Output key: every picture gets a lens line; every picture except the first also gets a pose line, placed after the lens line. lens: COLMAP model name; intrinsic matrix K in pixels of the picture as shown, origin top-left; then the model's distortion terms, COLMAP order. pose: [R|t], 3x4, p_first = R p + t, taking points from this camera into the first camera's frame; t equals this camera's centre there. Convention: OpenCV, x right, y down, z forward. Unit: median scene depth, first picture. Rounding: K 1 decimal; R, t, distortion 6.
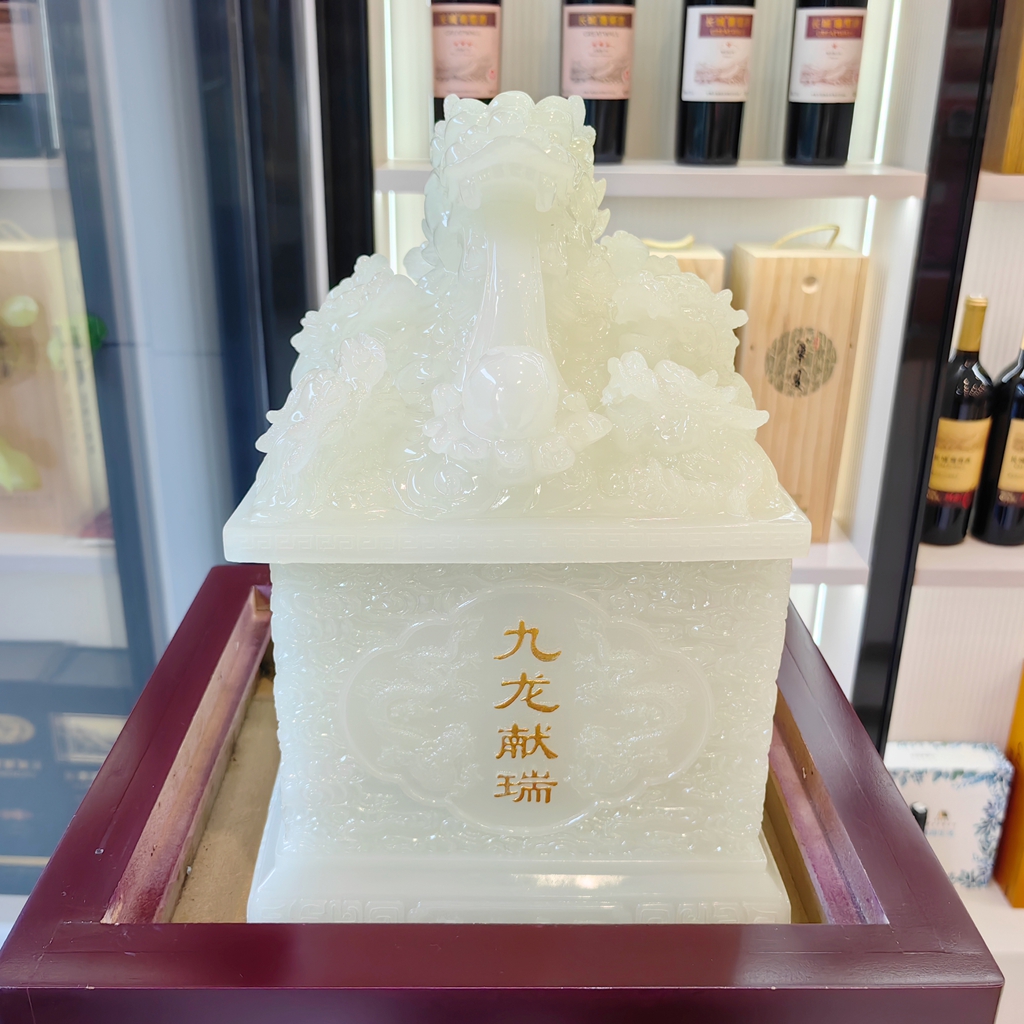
lens RADIAL K [[1200.0, 0, 480.4], [0, 1200.0, 560.5], [0, 0, 1]] dist [-0.000903, 0.003905]
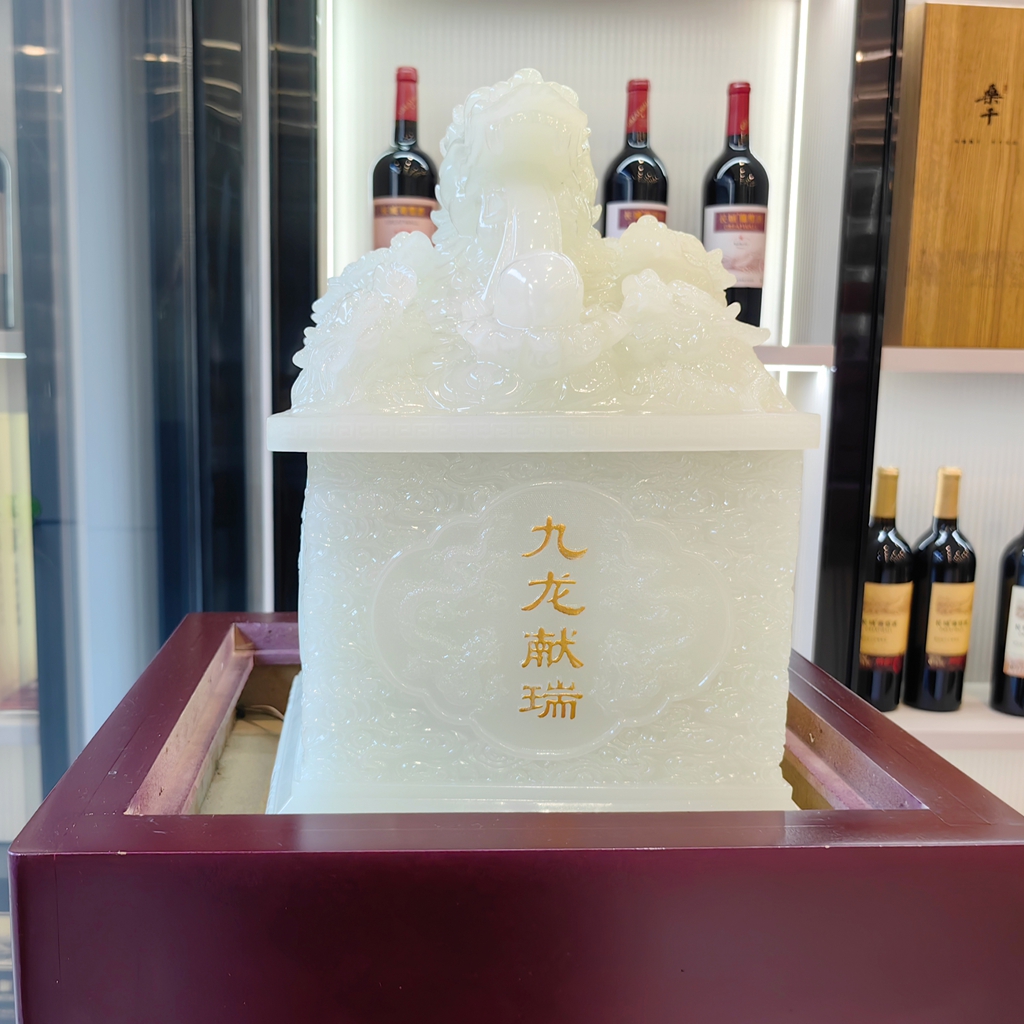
lens RADIAL K [[1217.7, 0, 423.2], [0, 1217.7, 545.5], [0, 0, 1]] dist [0.005872, -0.036899]
pose [[0.999209, 0.002607, 0.039676, -0.107204], [0.007034, 0.970523, -0.240905, 0.302970], [-0.039134, 0.240994, 0.969737, -0.008365]]
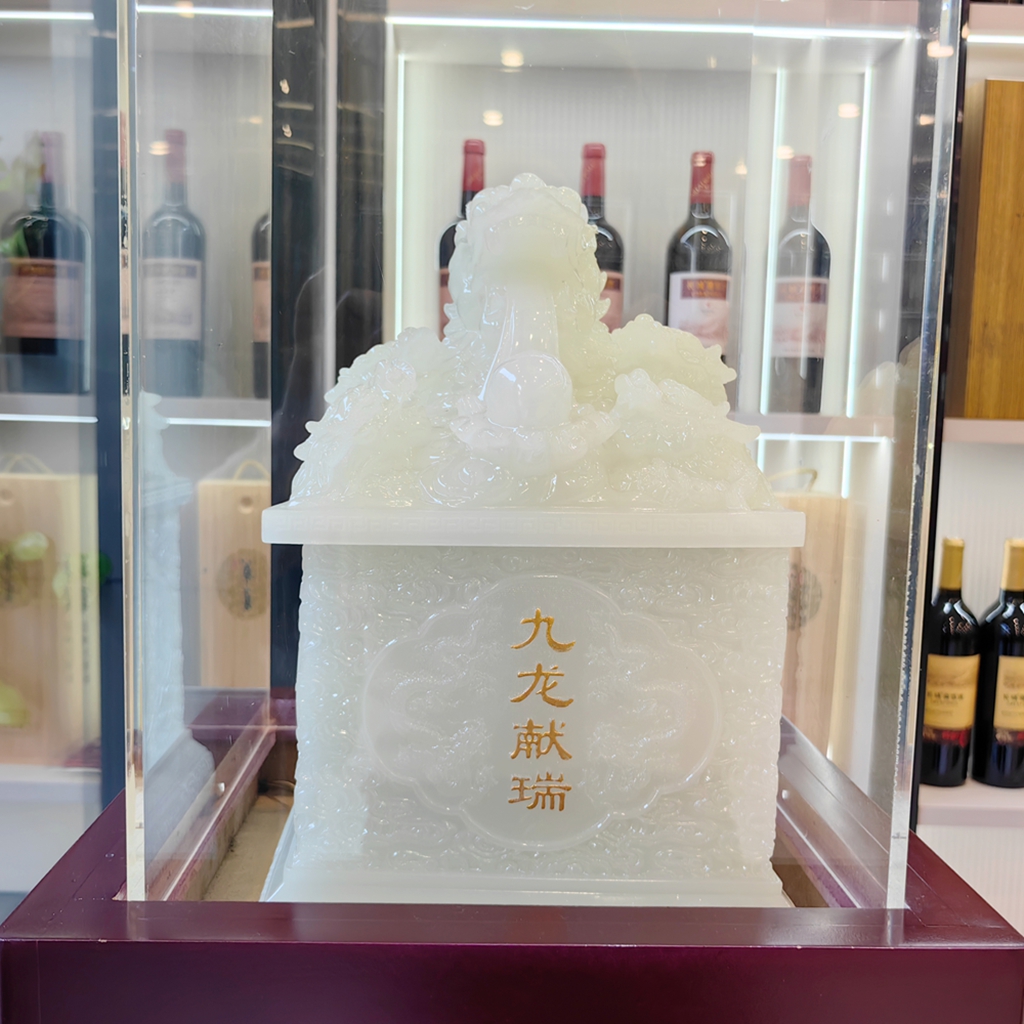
lens RADIAL K [[1220.3, 0, 472.6], [0, 1220.3, 547.9], [0, 0, 1]] dist [0.005120, -0.008051]
pose [[0.999853, 0.016698, 0.003876, -0.025731], [-0.014939, 0.959689, -0.280668, 0.277159], [-0.008406, 0.280569, 0.959797, -0.039530]]
